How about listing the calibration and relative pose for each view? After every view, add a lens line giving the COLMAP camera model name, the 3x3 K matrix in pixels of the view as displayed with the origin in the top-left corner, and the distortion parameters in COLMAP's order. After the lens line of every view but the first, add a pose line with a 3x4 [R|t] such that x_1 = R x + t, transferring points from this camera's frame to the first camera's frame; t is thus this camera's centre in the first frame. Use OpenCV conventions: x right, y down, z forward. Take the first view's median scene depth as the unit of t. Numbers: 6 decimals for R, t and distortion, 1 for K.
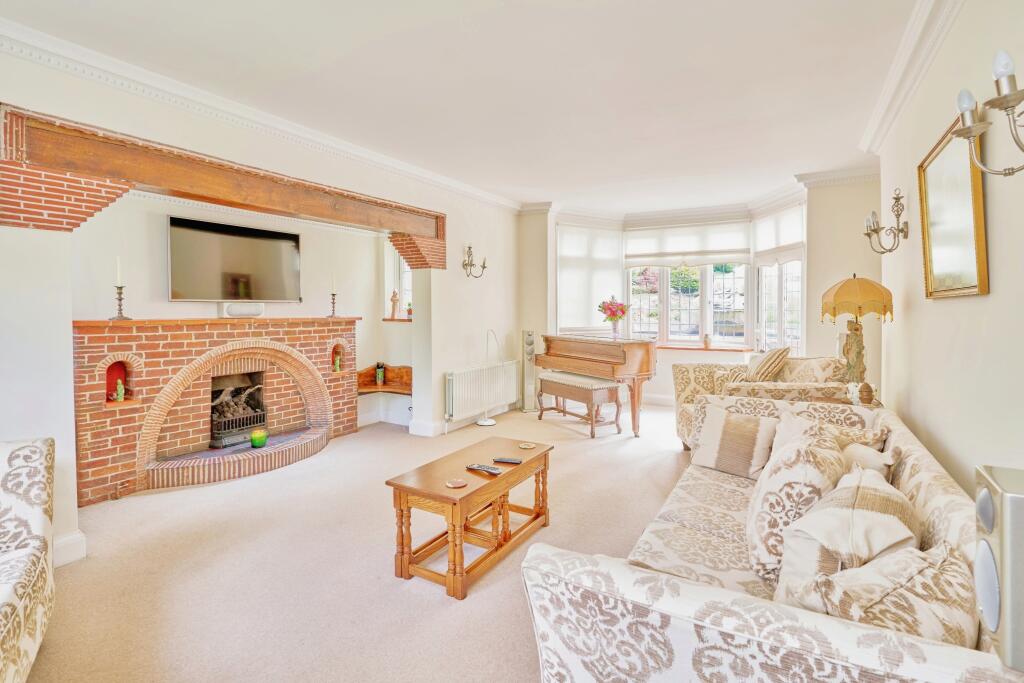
lens RADIAL K [[474.3, 0, 511.8], [0, 474.3, 316.0], [0, 0, 1]] dist [0.000043, 0.000063]
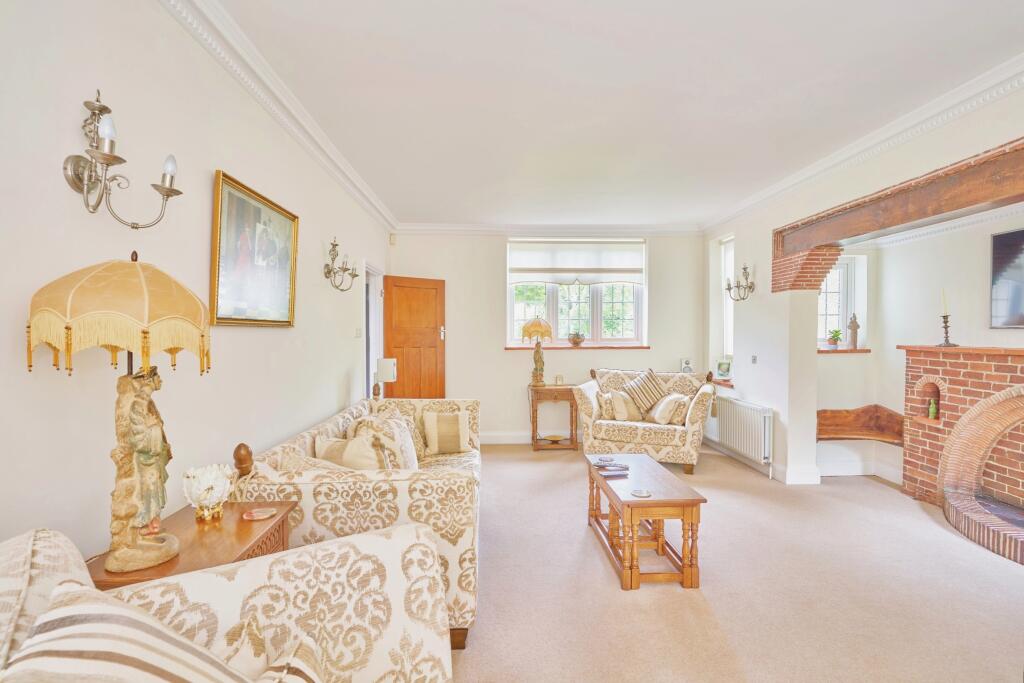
lens RADIAL K [[492.1, 0, 511.9], [0, 492.1, 332.1], [0, 0, 1]] dist [0.000368, 0.000043]
pose [[-0.833845, -0.001885, -0.551995, 0.620676], [-0.009084, 0.999906, 0.010308, -0.026852], [0.551924, 0.013610, -0.833784, 1.365164]]
